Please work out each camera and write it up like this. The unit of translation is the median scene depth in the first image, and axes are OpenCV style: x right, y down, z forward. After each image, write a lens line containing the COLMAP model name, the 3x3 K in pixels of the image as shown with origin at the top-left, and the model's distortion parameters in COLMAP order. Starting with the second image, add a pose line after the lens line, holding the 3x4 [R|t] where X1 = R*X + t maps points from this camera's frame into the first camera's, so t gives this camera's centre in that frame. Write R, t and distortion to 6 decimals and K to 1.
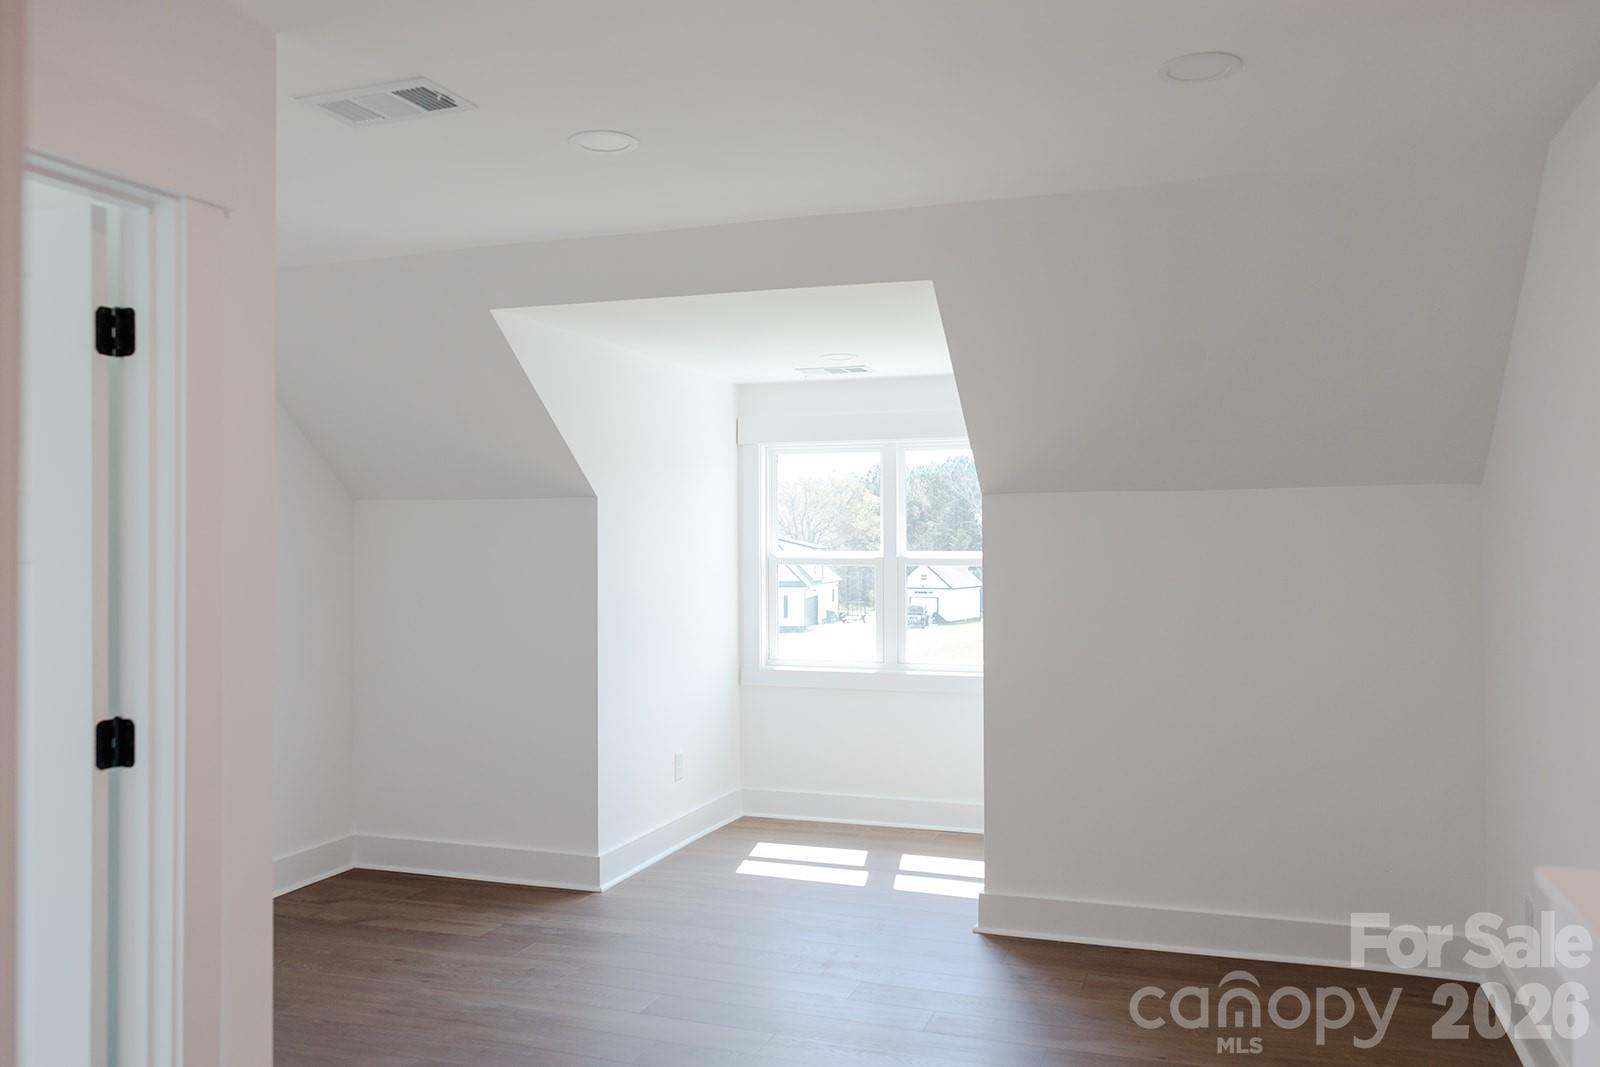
lens RADIAL K [[1271.8, 0, 801.8], [0, 1271.8, 513.0], [0, 0, 1]] dist [0.002905, 0.001895]
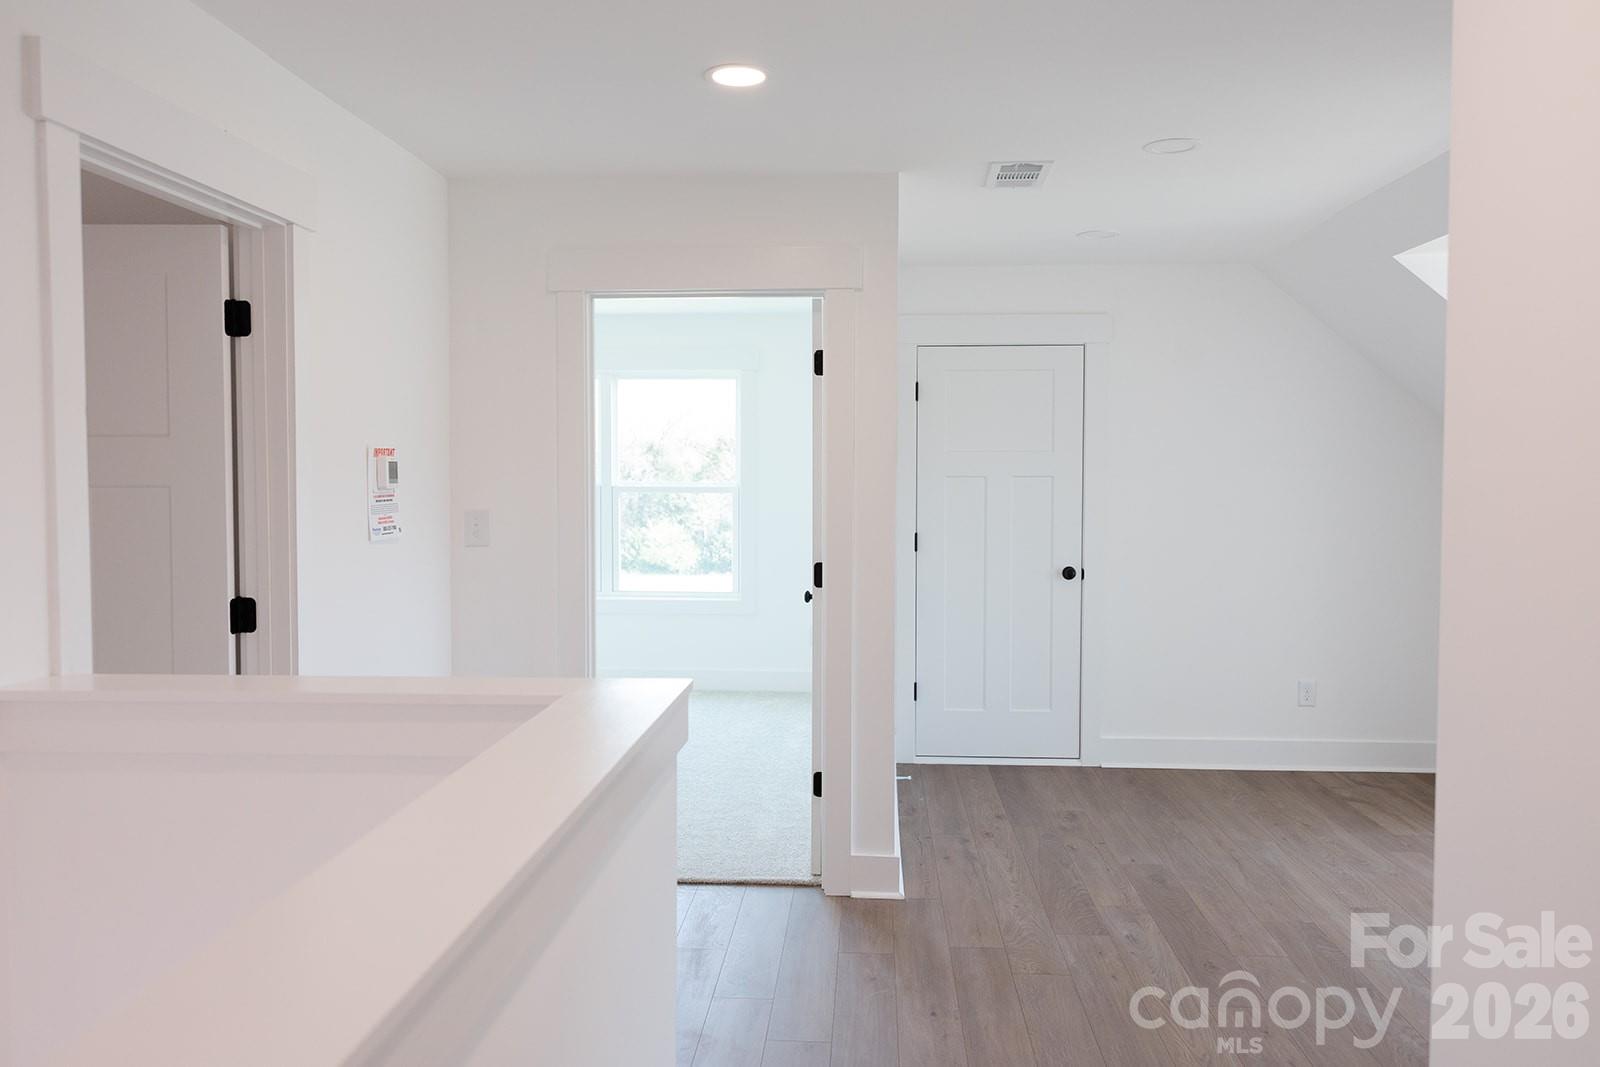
lens RADIAL K [[1283.6, 0, 793.3], [0, 1283.6, 527.1], [0, 0, 1]] dist [0.000603, -0.000337]
pose [[0.260760, 0.048804, -0.964169, 0.670384], [0.018912, 0.998271, 0.055645, -0.002373], [0.965218, -0.032745, 0.259386, 0.225121]]
